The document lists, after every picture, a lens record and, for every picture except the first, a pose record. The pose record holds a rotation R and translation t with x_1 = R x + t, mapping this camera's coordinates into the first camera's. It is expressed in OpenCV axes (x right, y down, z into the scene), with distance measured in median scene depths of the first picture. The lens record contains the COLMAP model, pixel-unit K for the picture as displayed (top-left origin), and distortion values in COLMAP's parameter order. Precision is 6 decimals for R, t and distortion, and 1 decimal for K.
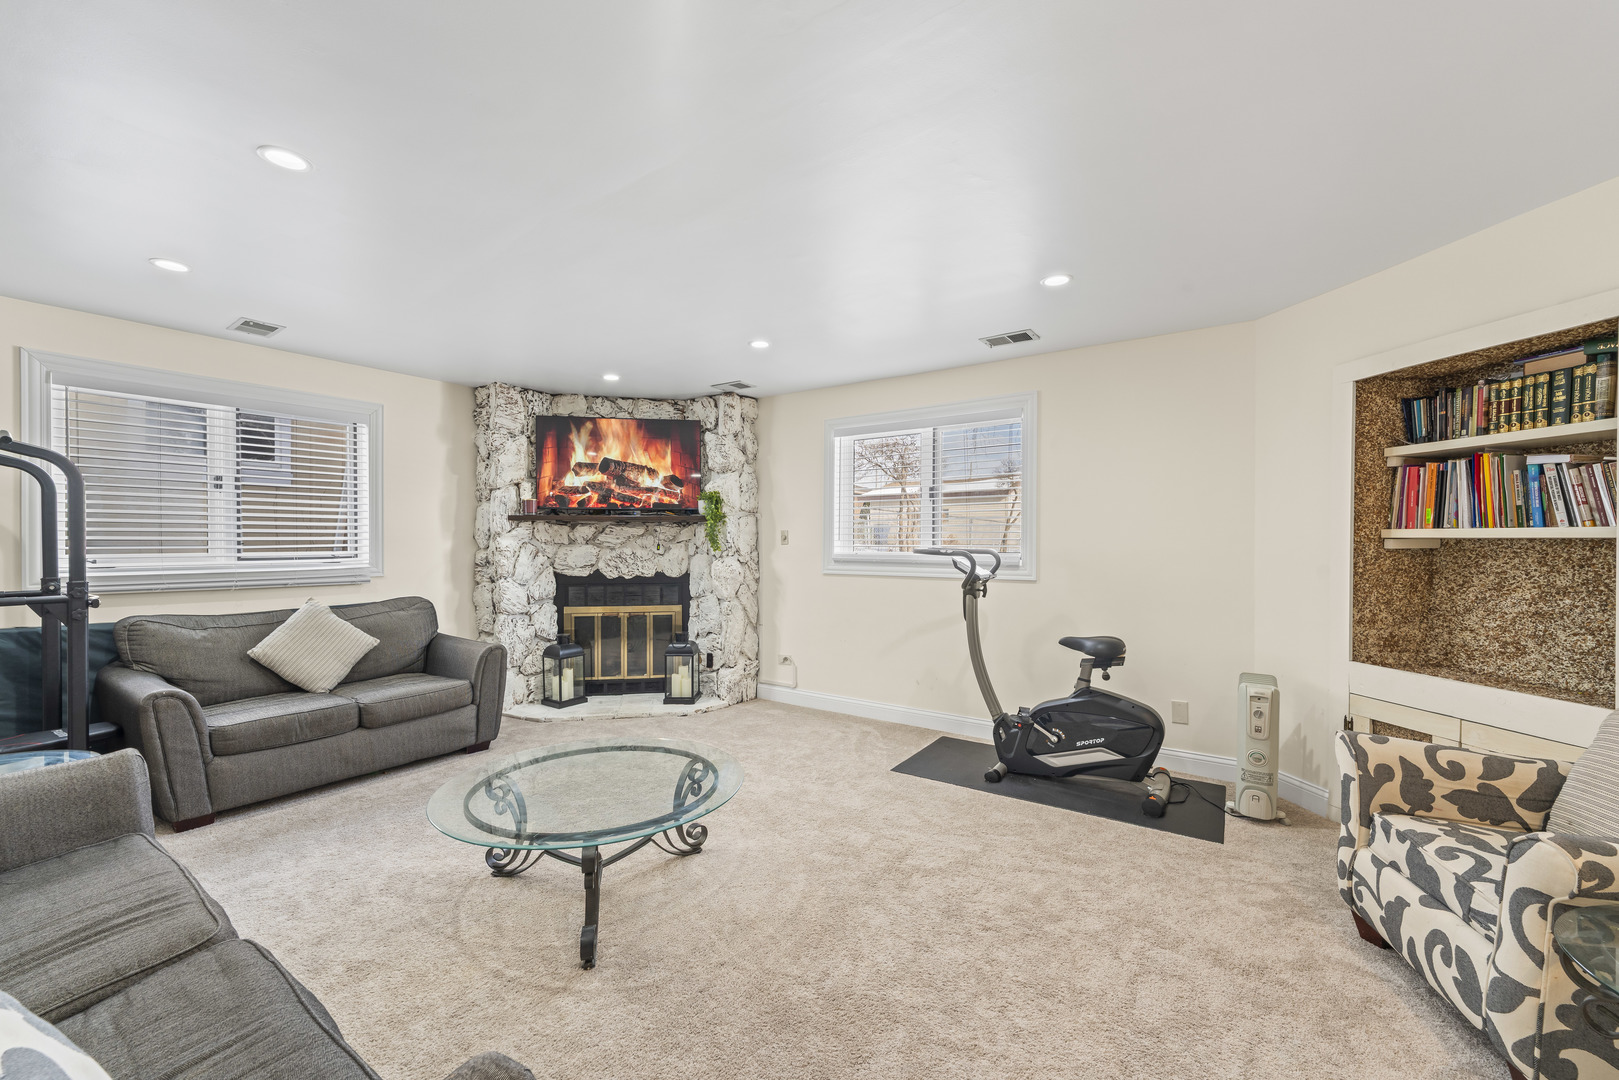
lens RADIAL K [[645.3, 0, 809.5], [0, 645.3, 540.0], [0, 0, 1]] dist [-0.000673, -0.000083]
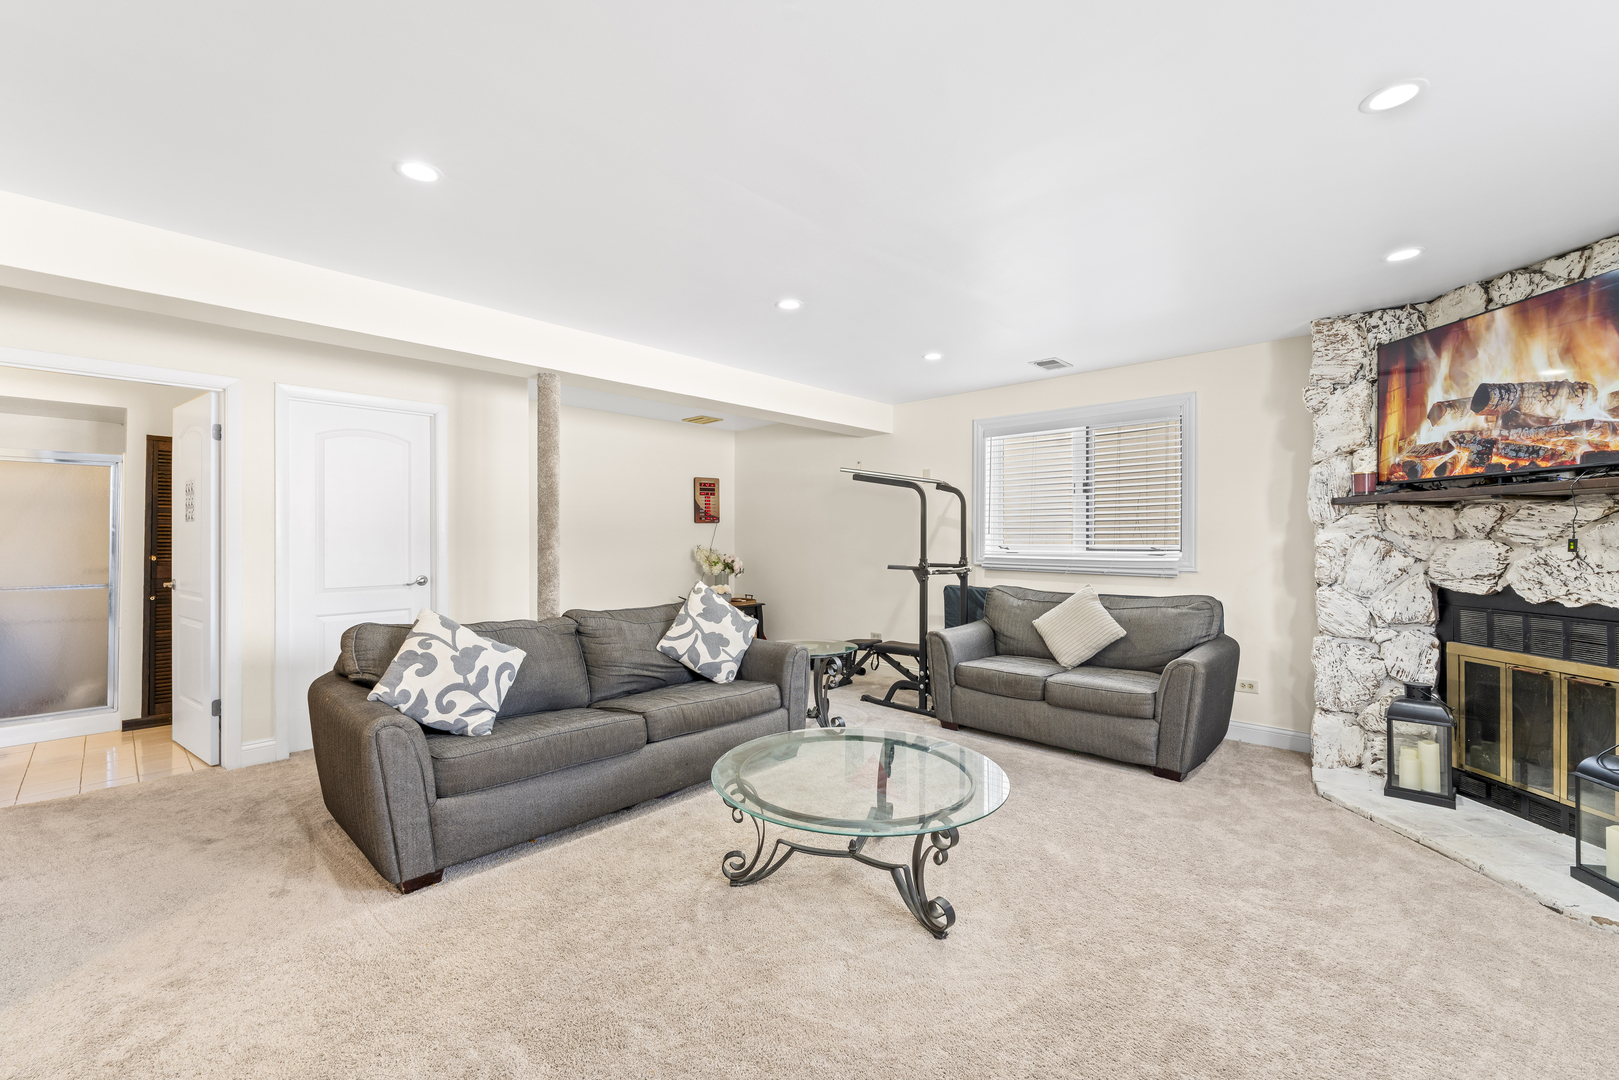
lens RADIAL K [[659.1, 0, 805.3], [0, 659.1, 528.2], [0, 0, 1]] dist [-0.000263, -0.000048]
pose [[-0.147067, -0.012946, -0.989042, 0.338214], [0.002525, 0.999906, -0.013463, 0.003623], [0.989123, -0.004478, -0.147021, 0.512445]]
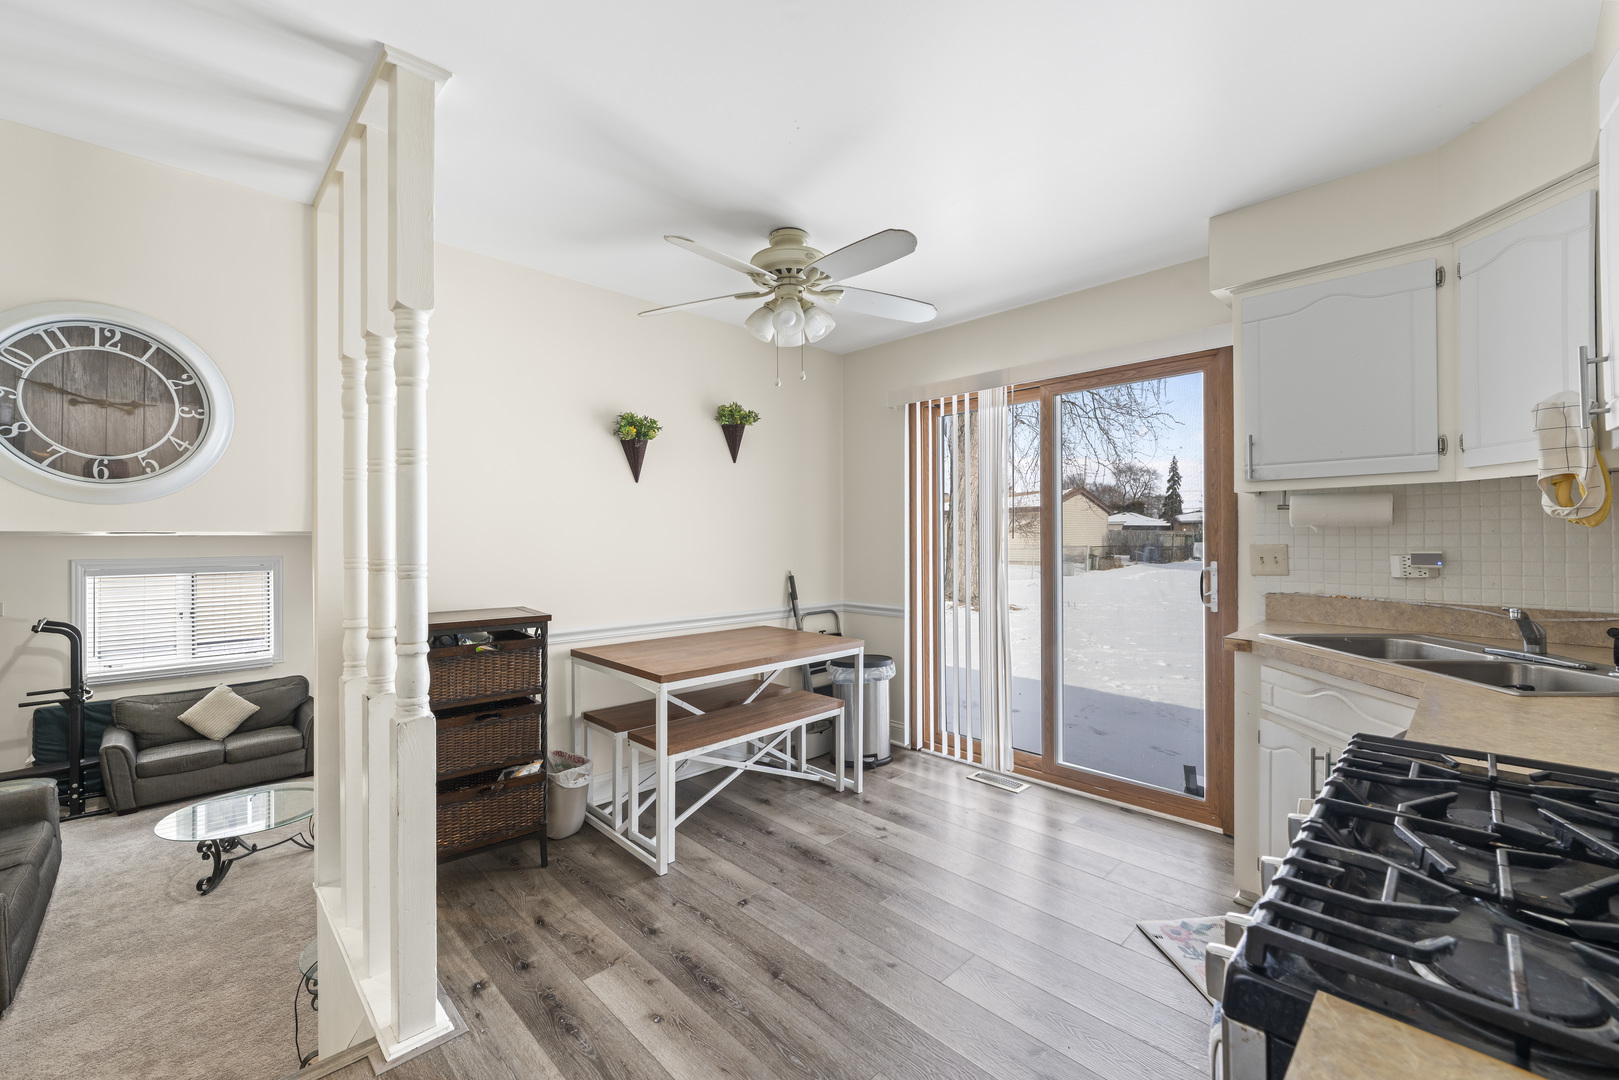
lens RADIAL K [[659.1, 0, 805.3], [0, 659.1, 528.2], [0, 0, 1]] dist [-0.000263, -0.000048]
pose [[0.982138, -0.005583, -0.188077, 0.838167], [0.004160, 0.999960, -0.007959, -0.231178], [0.188114, 0.007034, 0.982122, -0.340921]]
